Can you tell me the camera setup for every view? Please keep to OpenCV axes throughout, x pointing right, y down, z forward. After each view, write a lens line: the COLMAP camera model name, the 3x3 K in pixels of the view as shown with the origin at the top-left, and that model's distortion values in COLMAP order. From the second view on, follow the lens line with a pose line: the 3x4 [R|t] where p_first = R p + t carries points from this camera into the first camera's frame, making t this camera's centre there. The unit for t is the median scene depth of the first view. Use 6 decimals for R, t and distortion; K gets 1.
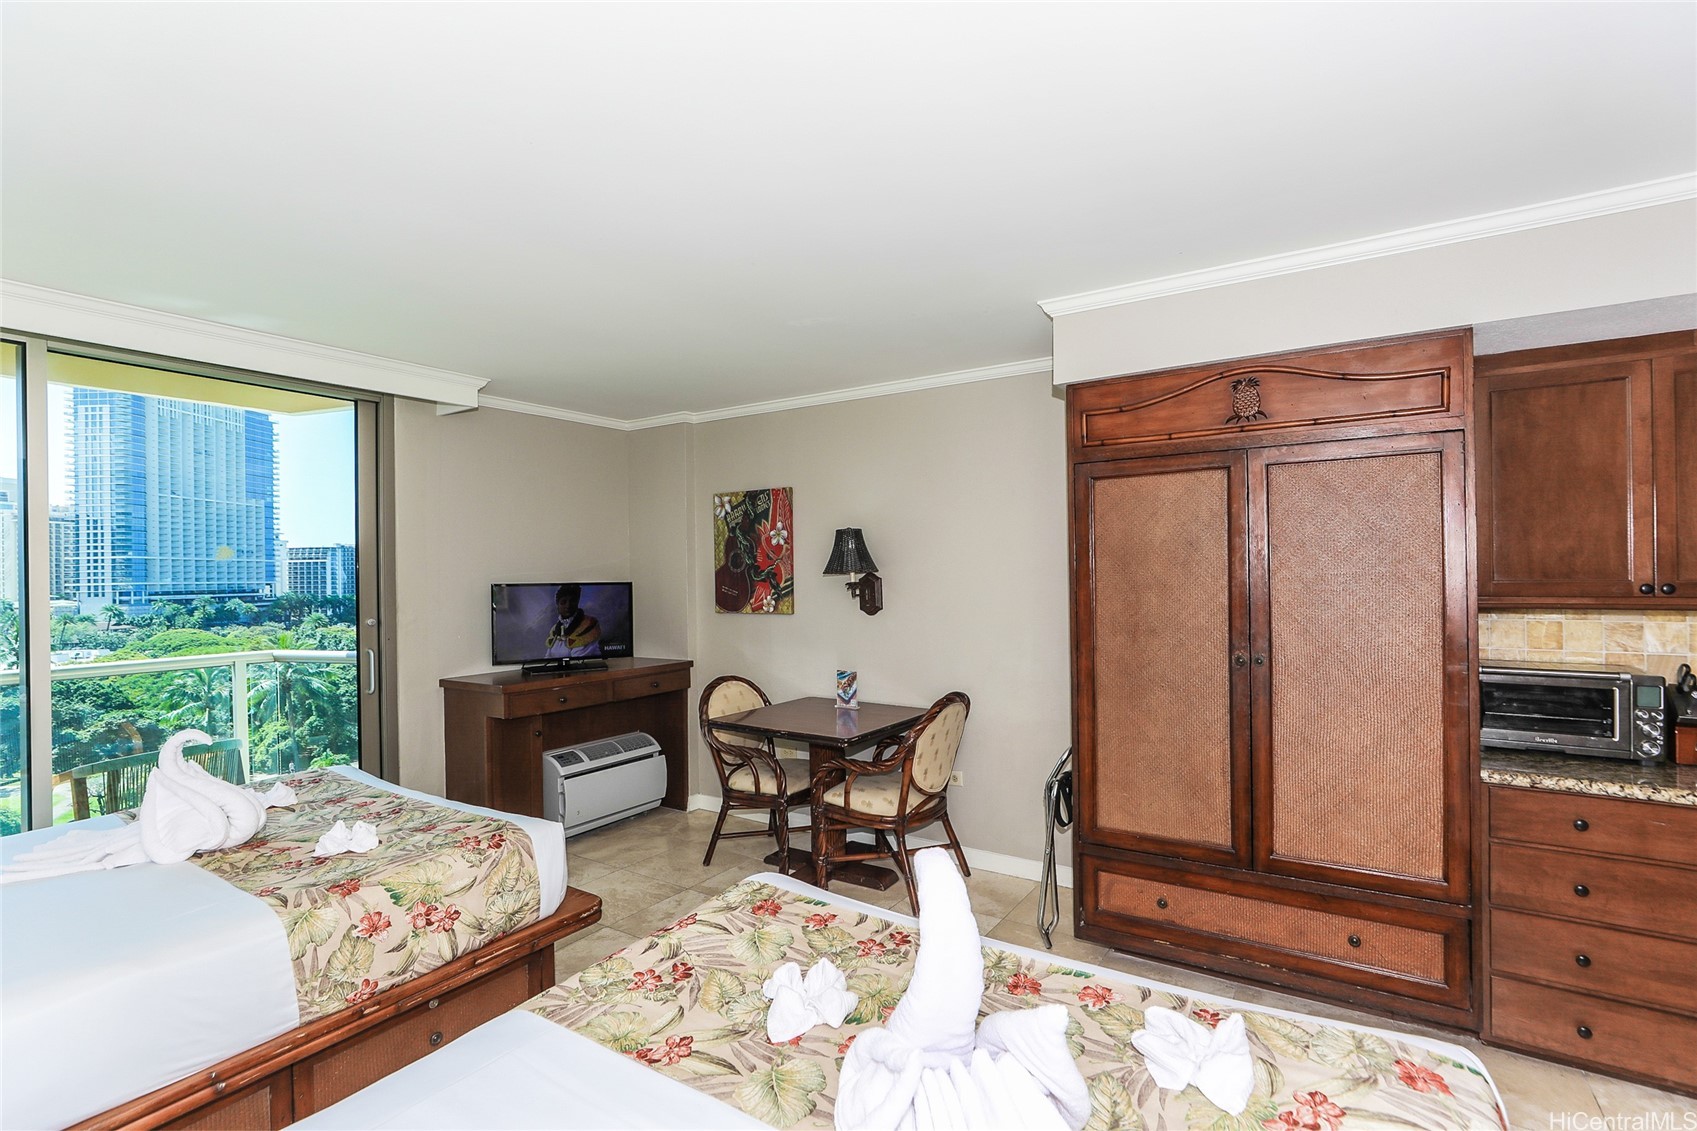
lens RADIAL K [[773.3, 0, 904.8], [0, 773.3, 587.5], [0, 0, 1]] dist [-0.018528, 0.007286]
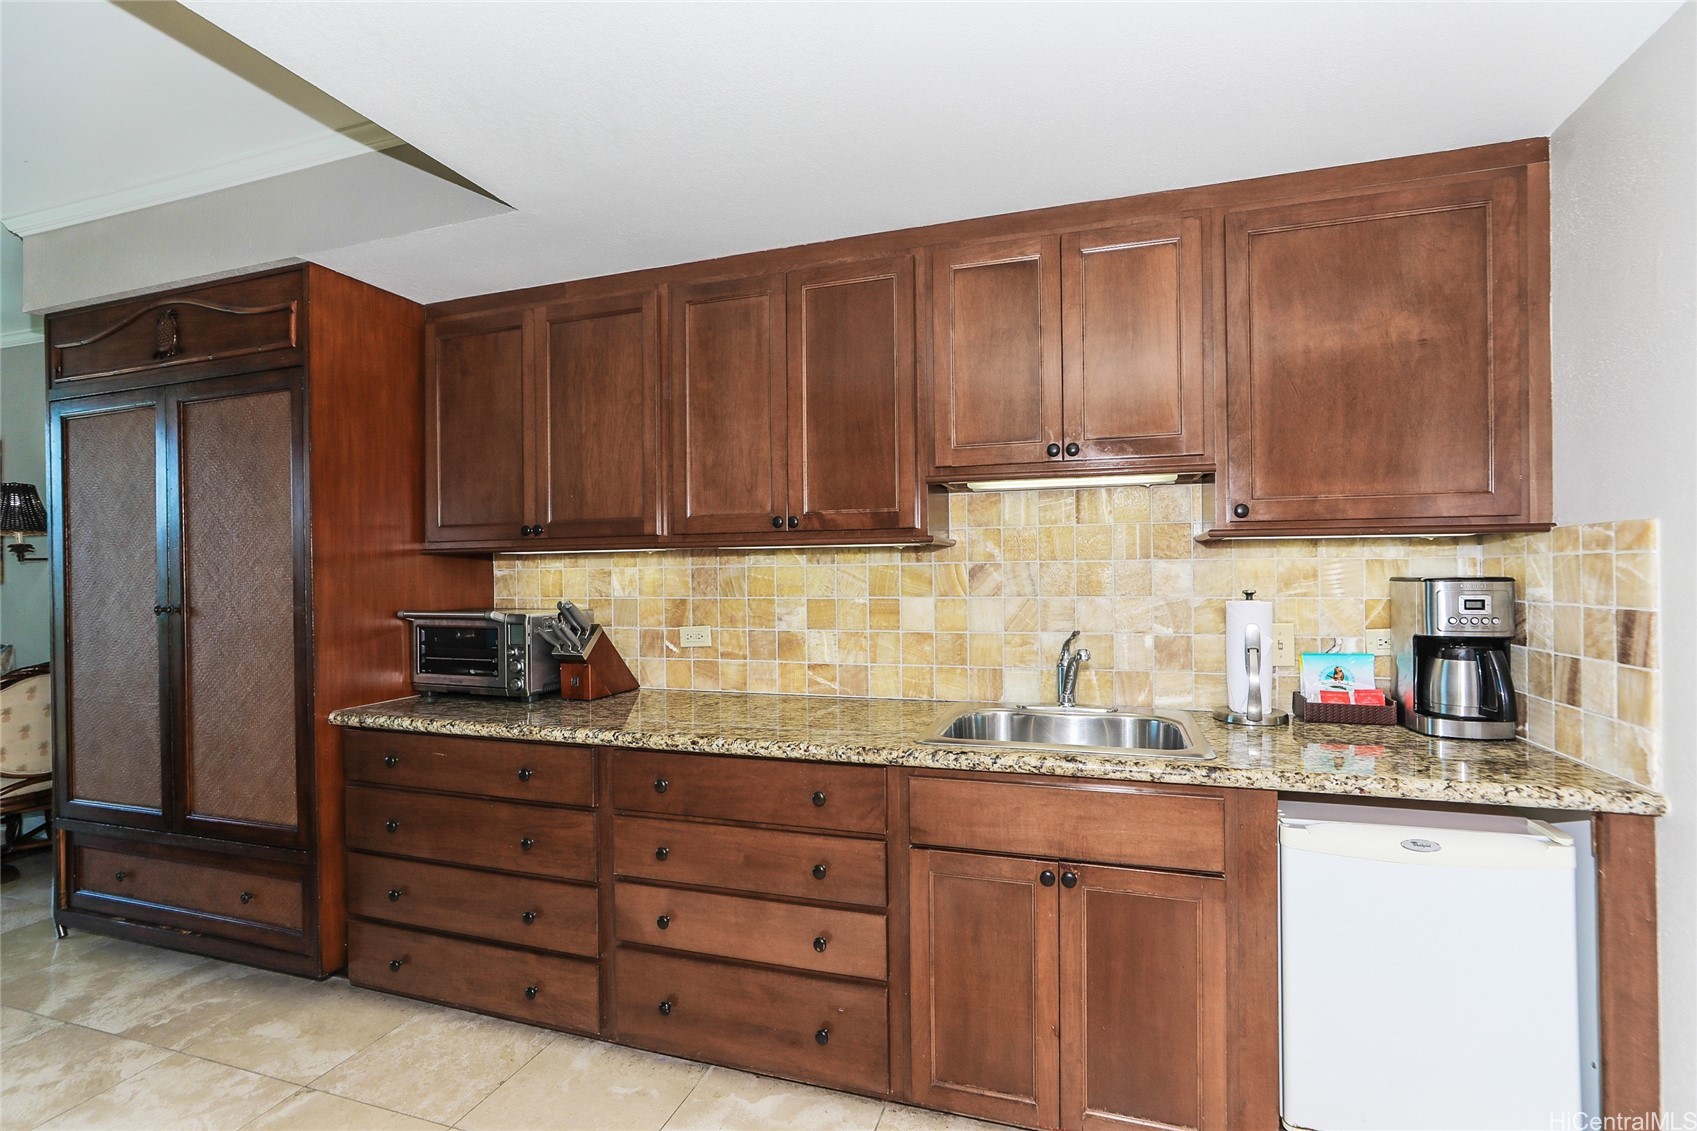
lens RADIAL K [[773.3, 0, 847.2], [0, 773.3, 576.6], [0, 0, 1]] dist [-0.018528, 0.007286]
pose [[0.974271, -0.005279, 0.225318, 1.042440], [0.006589, 0.999965, -0.005060, 0.064968], [-0.225284, 0.006414, 0.974272, -0.100116]]
